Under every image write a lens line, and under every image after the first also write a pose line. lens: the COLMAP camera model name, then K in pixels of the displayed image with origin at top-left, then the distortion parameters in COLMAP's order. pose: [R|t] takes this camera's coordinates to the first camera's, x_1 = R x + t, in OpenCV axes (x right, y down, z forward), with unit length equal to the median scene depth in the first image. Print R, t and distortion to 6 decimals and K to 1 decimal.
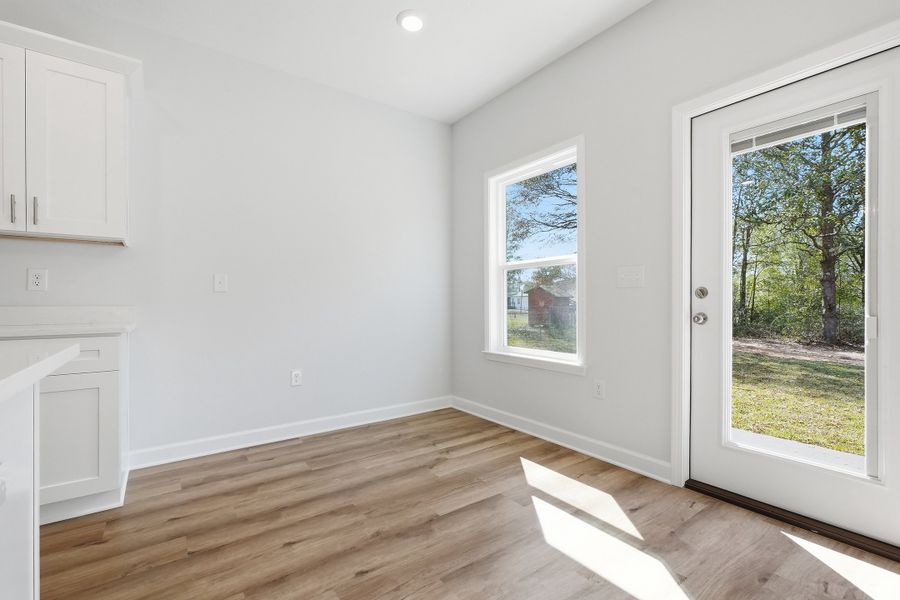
lens RADIAL K [[396.1, 0, 450.3], [0, 396.1, 305.0], [0, 0, 1]] dist [0.000940, 0.000025]
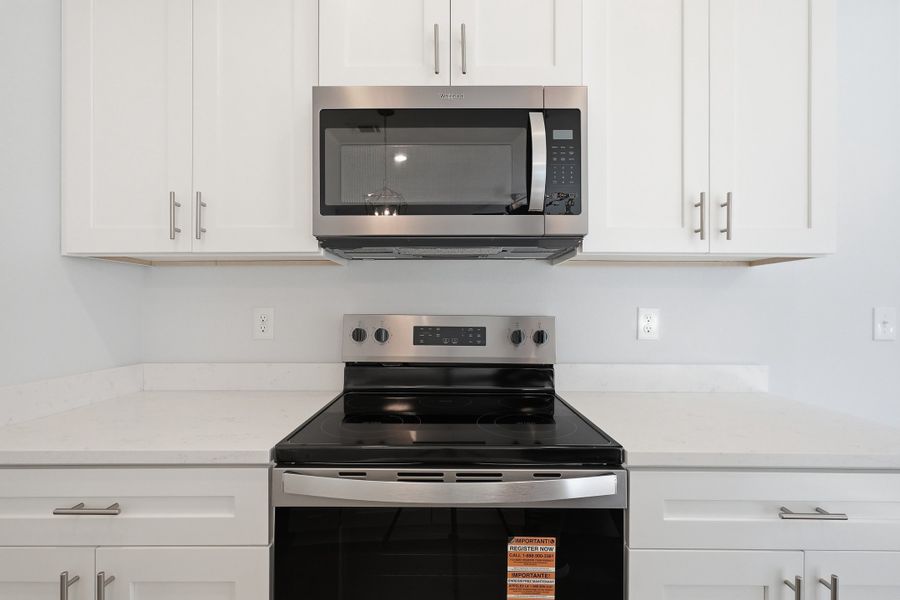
lens RADIAL K [[396.1, 0, 450.3], [0, 396.1, 305.0], [0, 0, 1]] dist [0.000940, 0.000025]
pose [[0.807902, 0.002269, -0.589312, -0.942567], [-0.007493, 0.999951, -0.006422, -0.091561], [0.589269, 0.009604, 0.807880, 0.265319]]
